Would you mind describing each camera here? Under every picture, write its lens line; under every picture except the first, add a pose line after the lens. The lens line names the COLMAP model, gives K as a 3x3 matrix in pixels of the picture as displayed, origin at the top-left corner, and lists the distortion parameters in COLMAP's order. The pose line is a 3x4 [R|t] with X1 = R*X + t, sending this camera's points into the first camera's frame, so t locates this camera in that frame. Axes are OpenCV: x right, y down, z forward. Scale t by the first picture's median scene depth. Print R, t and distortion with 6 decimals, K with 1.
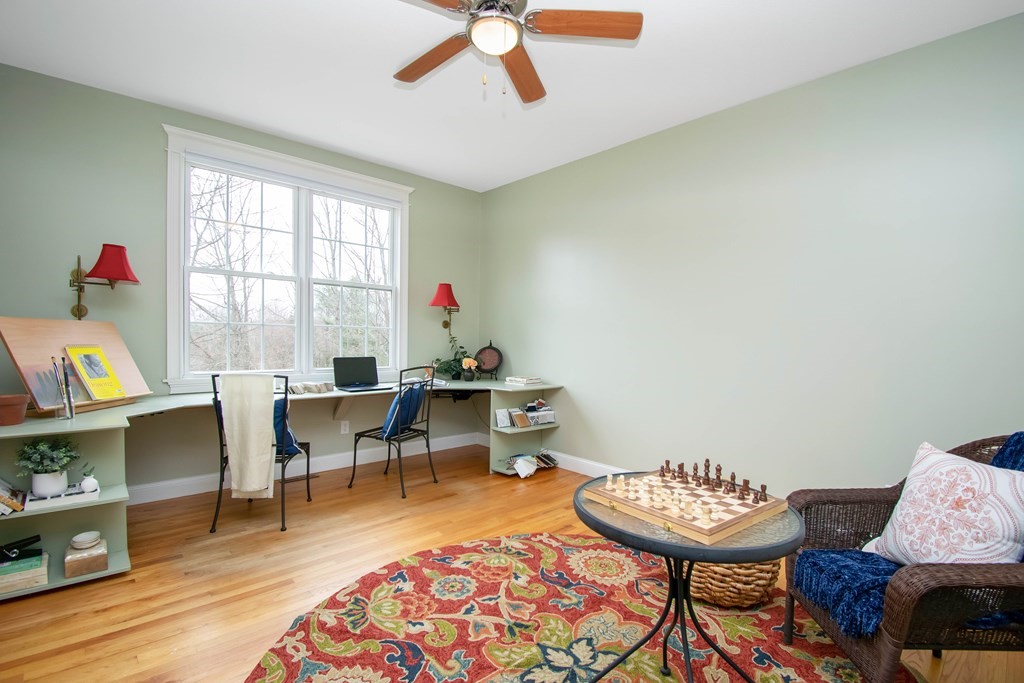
lens RADIAL K [[475.4, 0, 512.0], [0, 475.4, 341.5], [0, 0, 1]] dist [0.001388, -0.000307]
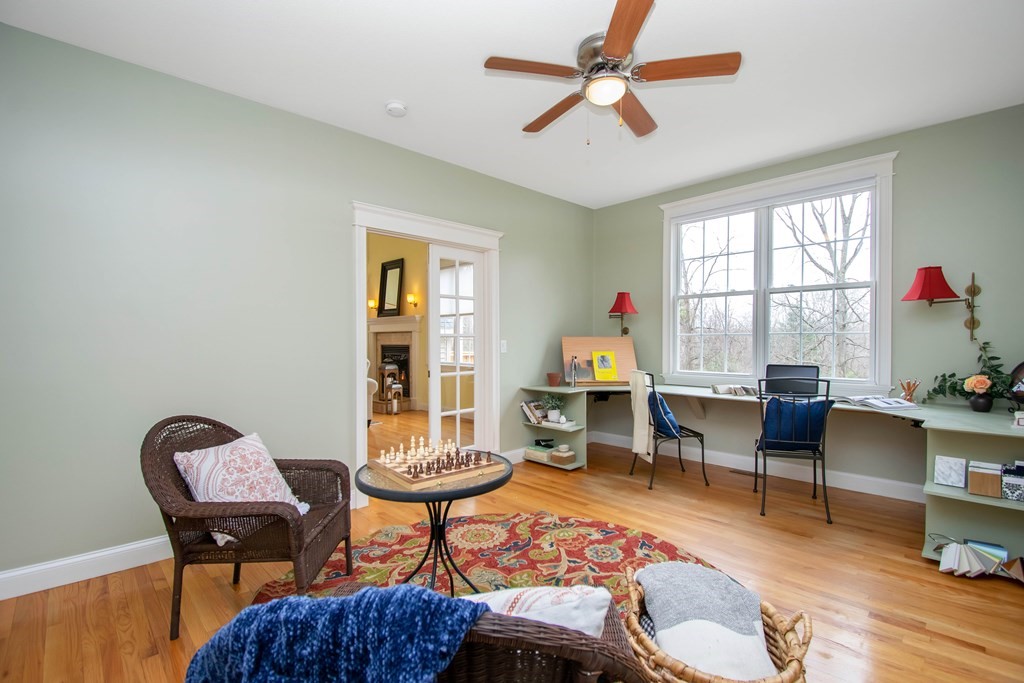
lens RADIAL K [[463.6, 0, 512.9], [0, 463.6, 329.9], [0, 0, 1]] dist [-0.020352, -0.000133]
pose [[0.009870, -0.041086, -0.999107, 0.929227], [-0.004759, 0.999142, -0.041134, 0.004163], [0.999940, 0.005160, 0.009666, 0.667633]]
